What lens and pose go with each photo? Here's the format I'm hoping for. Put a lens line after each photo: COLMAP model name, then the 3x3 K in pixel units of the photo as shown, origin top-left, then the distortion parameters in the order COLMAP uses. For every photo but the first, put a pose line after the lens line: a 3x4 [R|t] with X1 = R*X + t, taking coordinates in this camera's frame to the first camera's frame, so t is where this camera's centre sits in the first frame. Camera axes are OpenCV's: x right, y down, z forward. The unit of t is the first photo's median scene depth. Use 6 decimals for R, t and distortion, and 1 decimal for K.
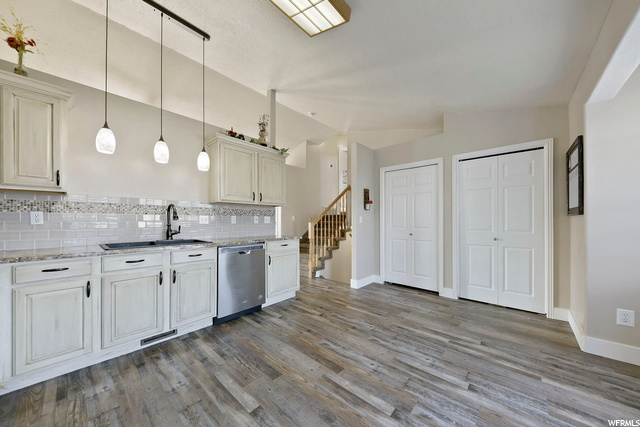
lens RADIAL K [[221.6, 0, 315.0], [0, 221.6, 220.9], [0, 0, 1]] dist [0.001785, -0.001064]
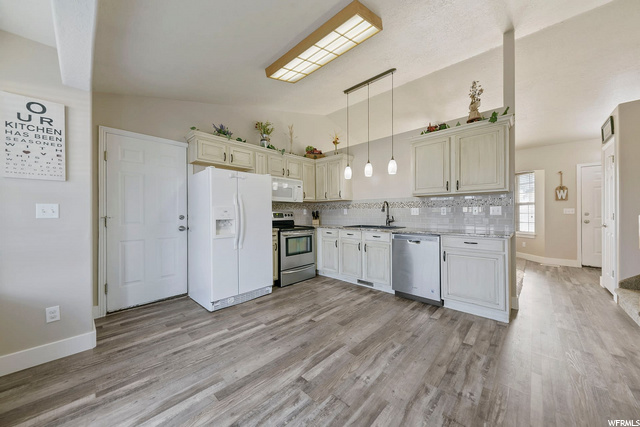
lens RADIAL K [[221.6, 0, 321.2], [0, 221.6, 212.8], [0, 0, 1]] dist [0.001785, -0.001064]
pose [[-0.012995, -0.003231, -0.999910, 0.999339], [0.002464, 0.999992, -0.003263, 0.006284], [0.999913, -0.002507, -0.012987, 0.735247]]
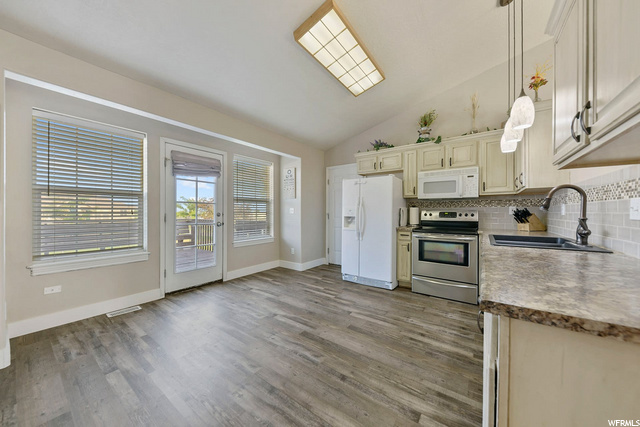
lens RADIAL K [[221.6, 0, 318.6], [0, 221.6, 211.4], [0, 0, 1]] dist [0.001785, -0.001064]
pose [[-0.993181, -0.003615, -0.116523, 0.144494], [-0.003556, 0.999993, -0.000715, 0.001079], [0.116525, -0.000296, -0.993188, 1.901073]]
